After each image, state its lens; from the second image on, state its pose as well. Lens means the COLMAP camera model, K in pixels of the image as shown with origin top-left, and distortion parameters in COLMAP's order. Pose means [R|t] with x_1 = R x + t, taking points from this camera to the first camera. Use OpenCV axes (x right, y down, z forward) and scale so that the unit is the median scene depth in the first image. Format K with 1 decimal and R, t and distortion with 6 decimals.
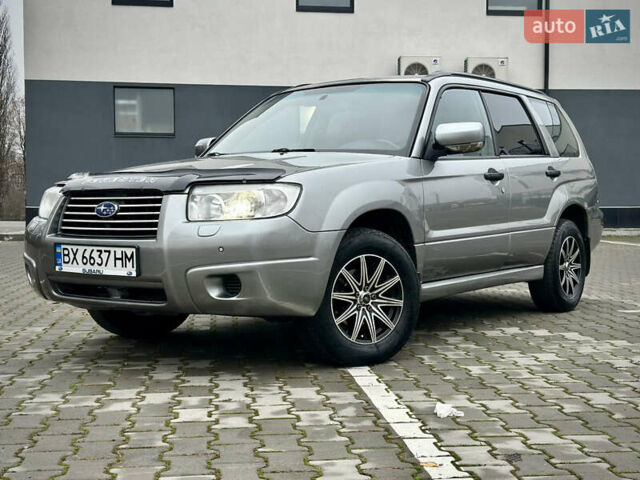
lens RADIAL K [[889.1, 0, 319.0], [0, 889.1, 250.4], [0, 0, 1]] dist [0.182100, -0.300957]
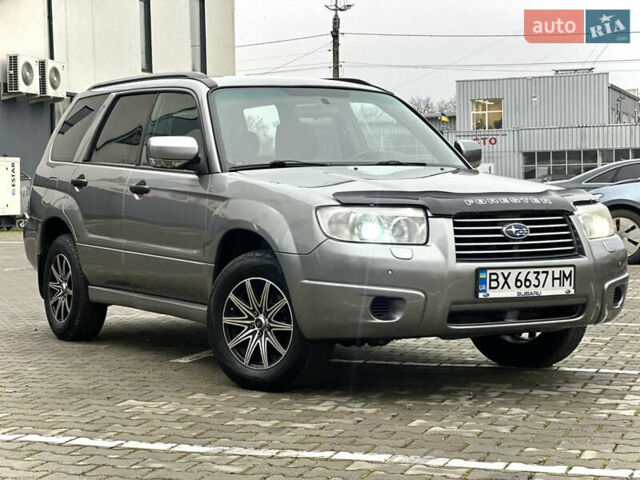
lens RADIAL K [[1438.0, 0, 320.0], [0, 1438.0, 240.0], [0, 0, 1]] dist [0.105572, 0.842541]
pose [[0.424517, -0.034897, 0.904747, -1.667499], [0.051063, 0.998589, 0.014558, -0.066056], [-0.903979, 0.040019, 0.425700, 0.494180]]
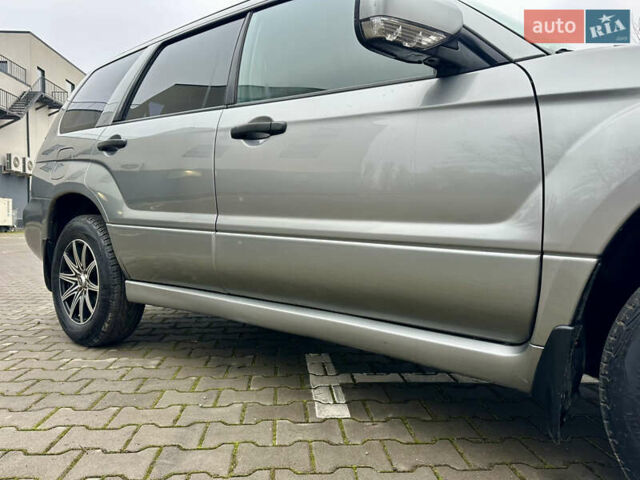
lens RADIAL K [[454.3, 0, 313.9], [0, 454.3, 232.7], [0, 0, 1]] dist [0.004800, -0.000118]
pose [[0.055427, -0.022908, 0.998200, -0.442670], [0.041380, 0.998931, 0.020627, -0.041714], [-0.997605, 0.040162, 0.056316, 1.426972]]
